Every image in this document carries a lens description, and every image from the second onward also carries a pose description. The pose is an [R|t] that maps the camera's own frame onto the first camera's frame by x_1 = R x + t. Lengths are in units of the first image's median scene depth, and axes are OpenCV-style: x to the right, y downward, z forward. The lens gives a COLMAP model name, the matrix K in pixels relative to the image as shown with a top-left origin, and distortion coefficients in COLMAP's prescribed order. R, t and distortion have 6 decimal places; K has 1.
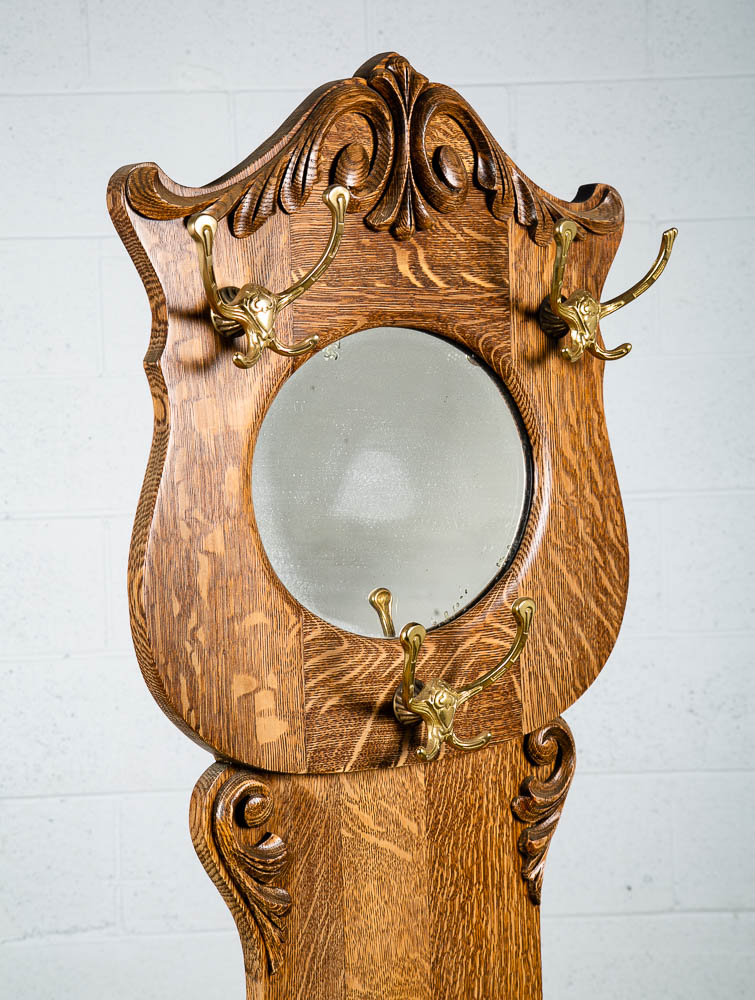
lens RADIAL K [[2035.2, 0, 379.0], [0, 2035.2, 492.3], [0, 0, 1]] dist [0.436347, 0.000000]
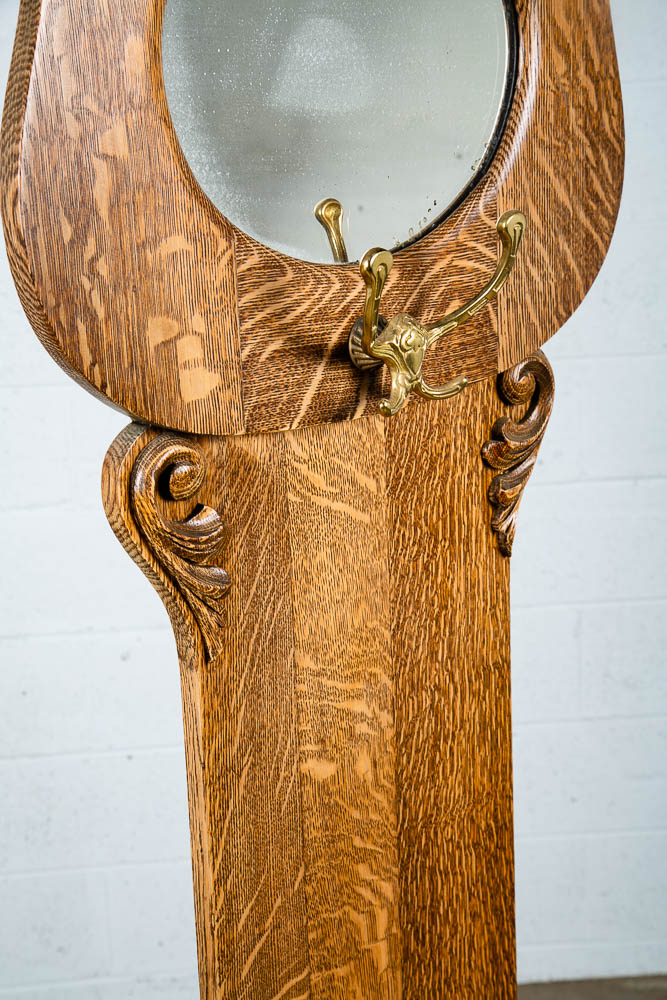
lens RADIAL K [[1641.9, 0, 332.6], [0, 1641.9, 494.1], [0, 0, 1]] dist [0.175389, 0.000000]
pose [[0.999771, -0.011945, 0.017783, -0.011846], [0.007463, 0.972316, 0.233549, 0.007711], [-0.020080, -0.233363, 0.972182, 0.346224]]
